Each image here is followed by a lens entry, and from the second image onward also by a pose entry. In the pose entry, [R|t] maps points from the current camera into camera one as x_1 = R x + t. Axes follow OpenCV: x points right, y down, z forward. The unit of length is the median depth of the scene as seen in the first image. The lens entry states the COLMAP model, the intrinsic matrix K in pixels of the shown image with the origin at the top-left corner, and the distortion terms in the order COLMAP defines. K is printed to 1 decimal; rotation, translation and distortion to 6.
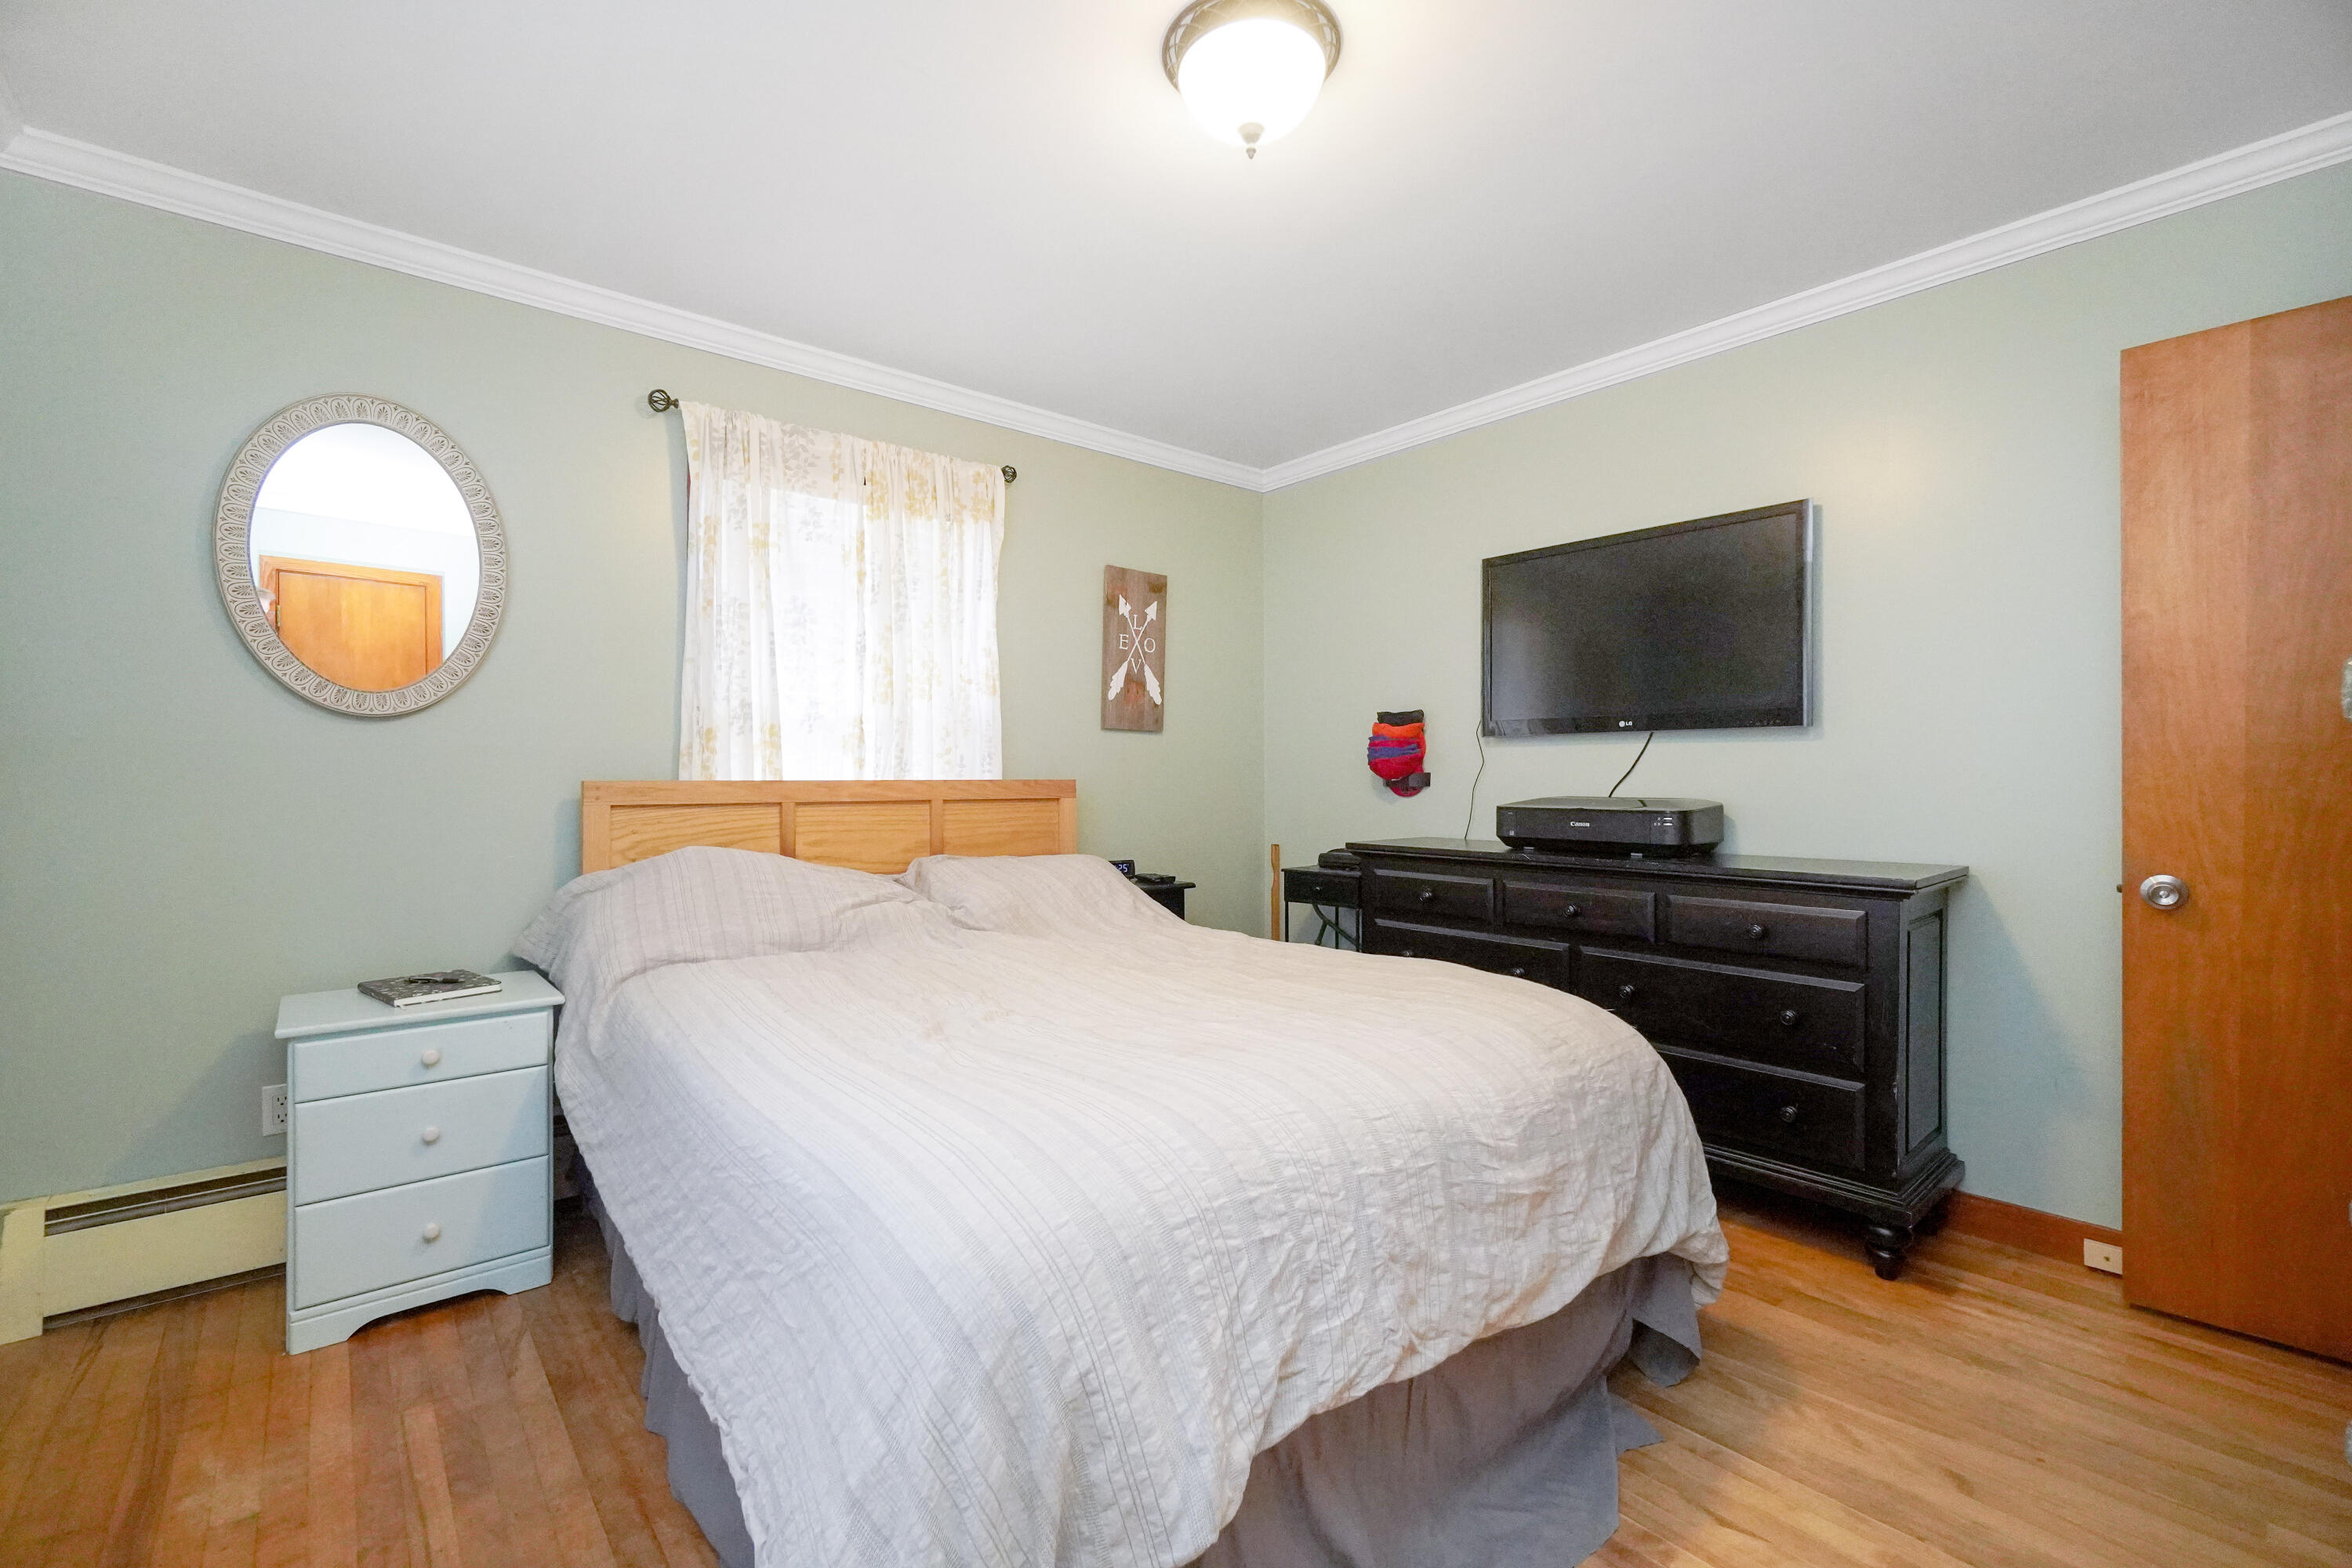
lens RADIAL K [[1026.4, 0, 1157.8], [0, 1026.4, 788.7], [0, 0, 1]] dist [-0.000344, 0.000777]
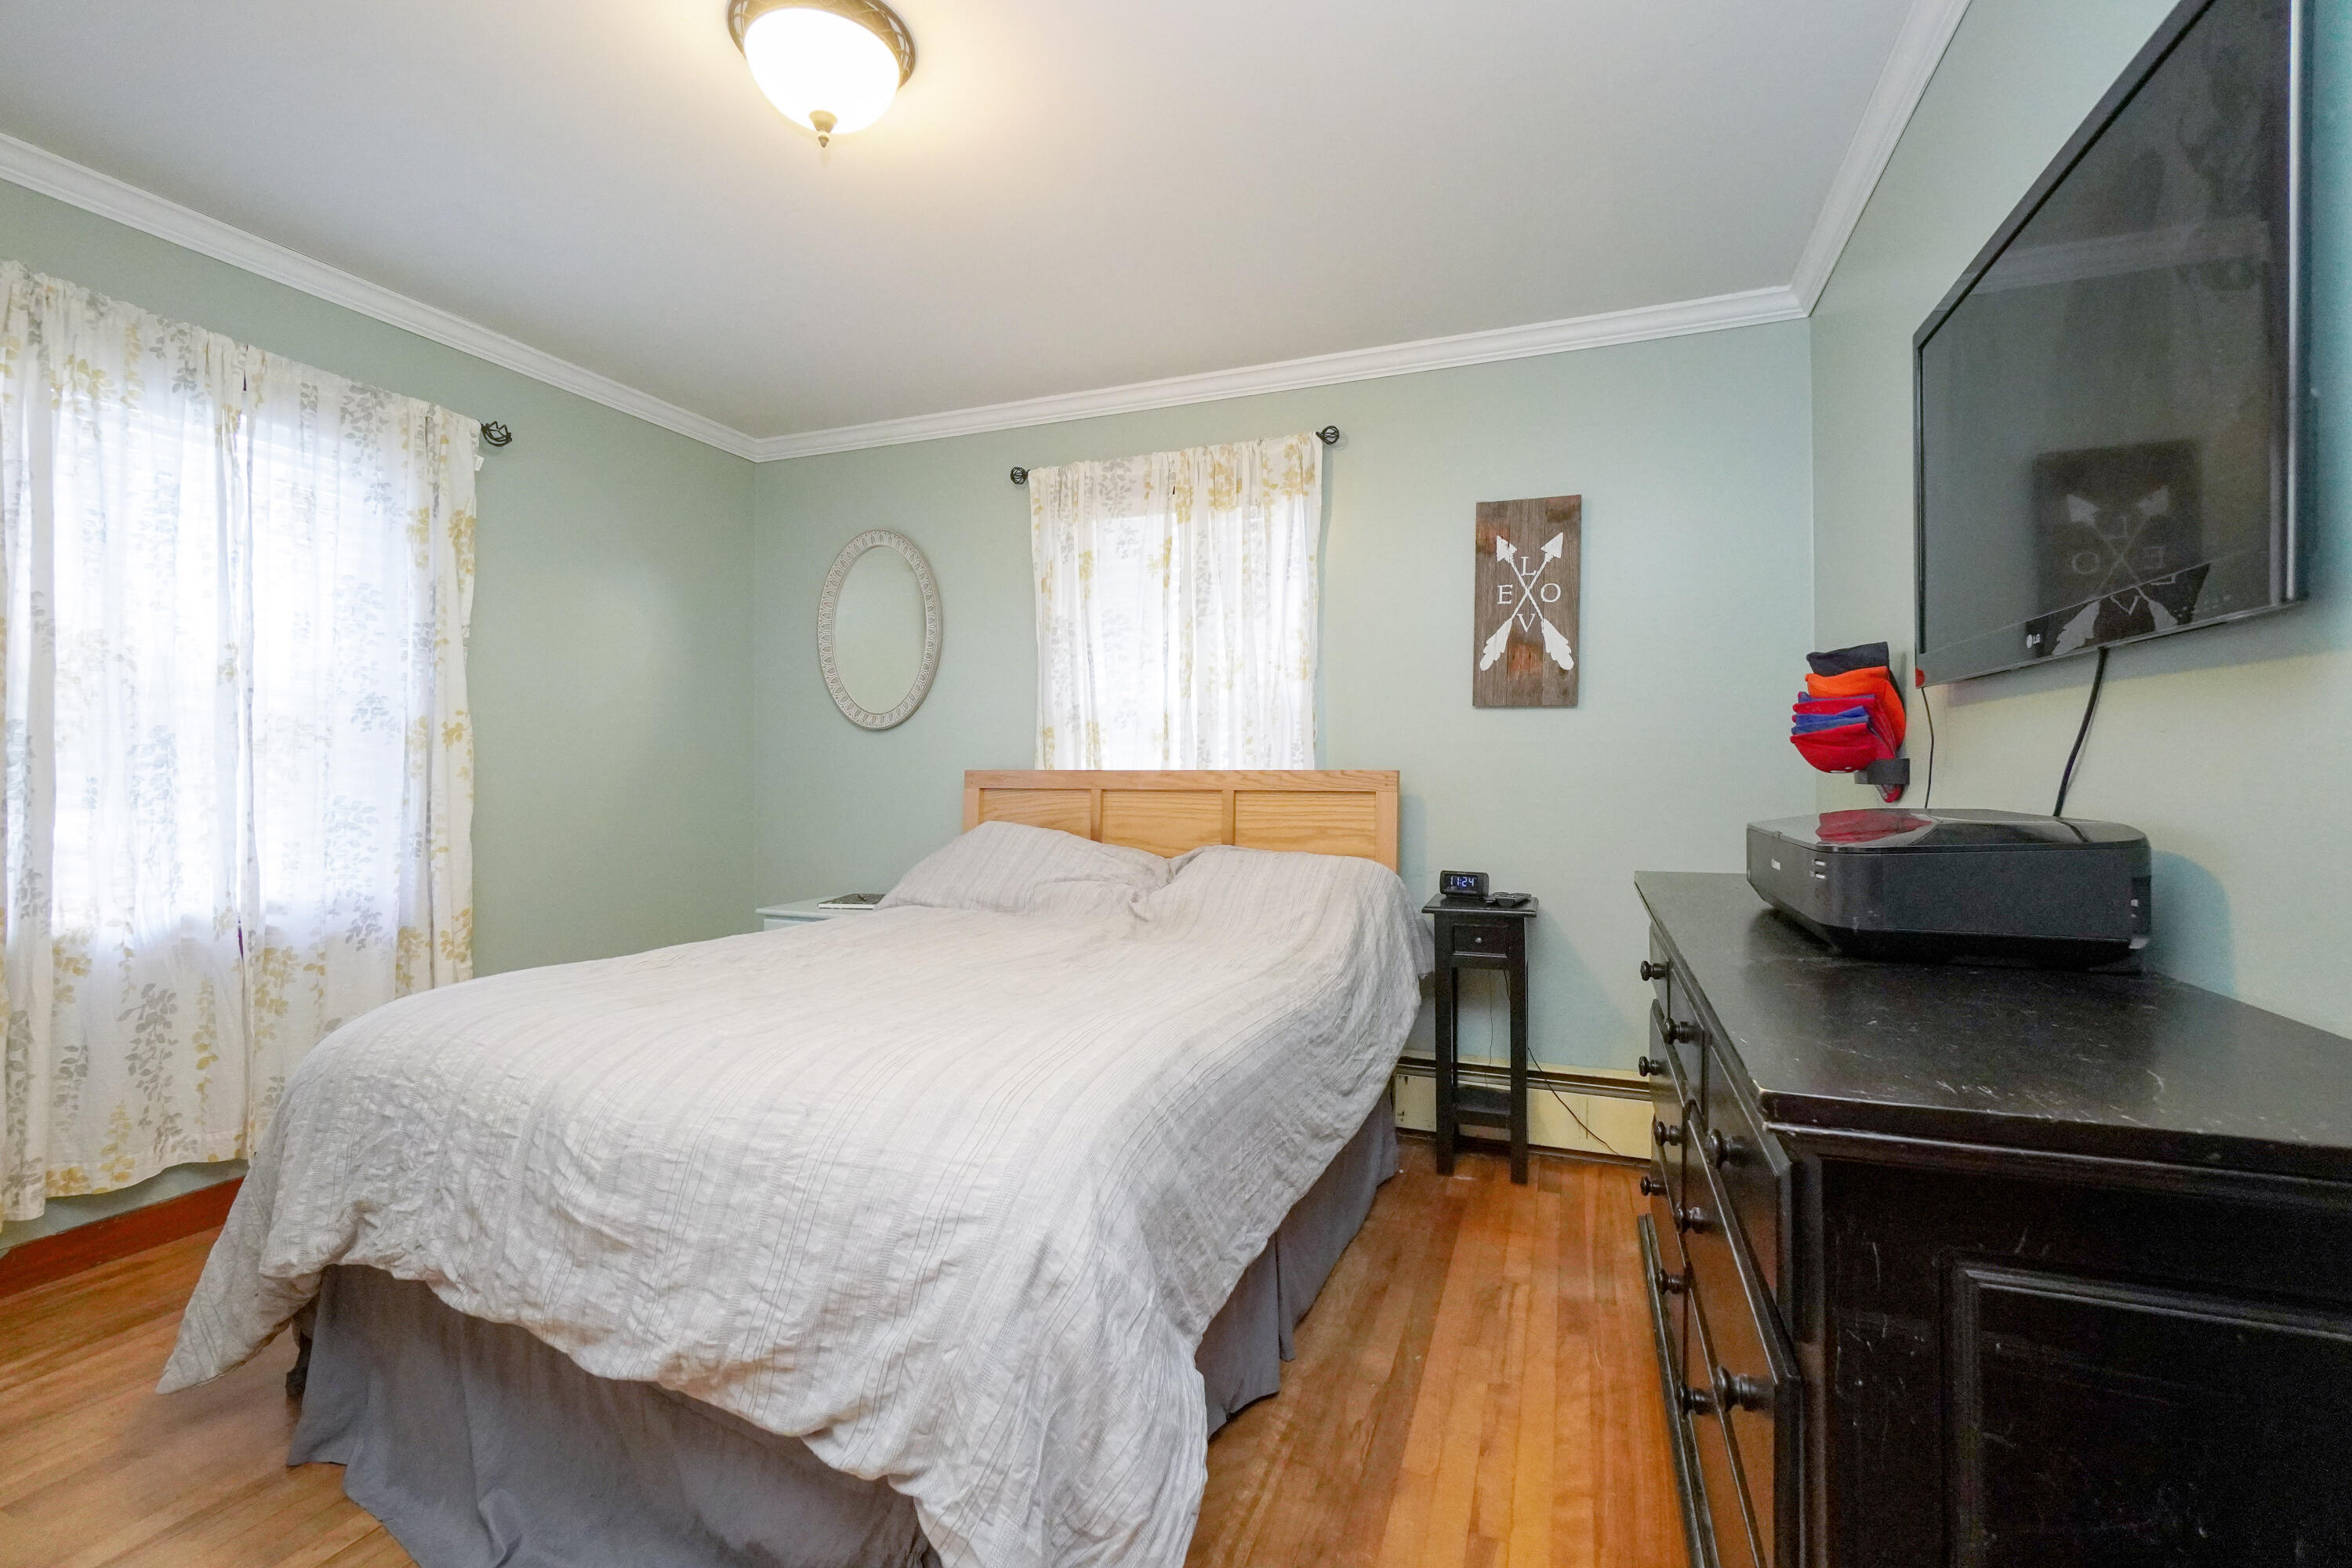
lens RADIAL K [[1030.8, 0, 1145.9], [0, 1030.8, 774.0], [0, 0, 1]] dist [-0.020557, 0.000113]
pose [[0.467890, 0.002020, -0.883785, 0.684975], [-0.010385, 0.999941, -0.003213, -0.000721], [0.883726, 0.010681, 0.467883, 0.502571]]
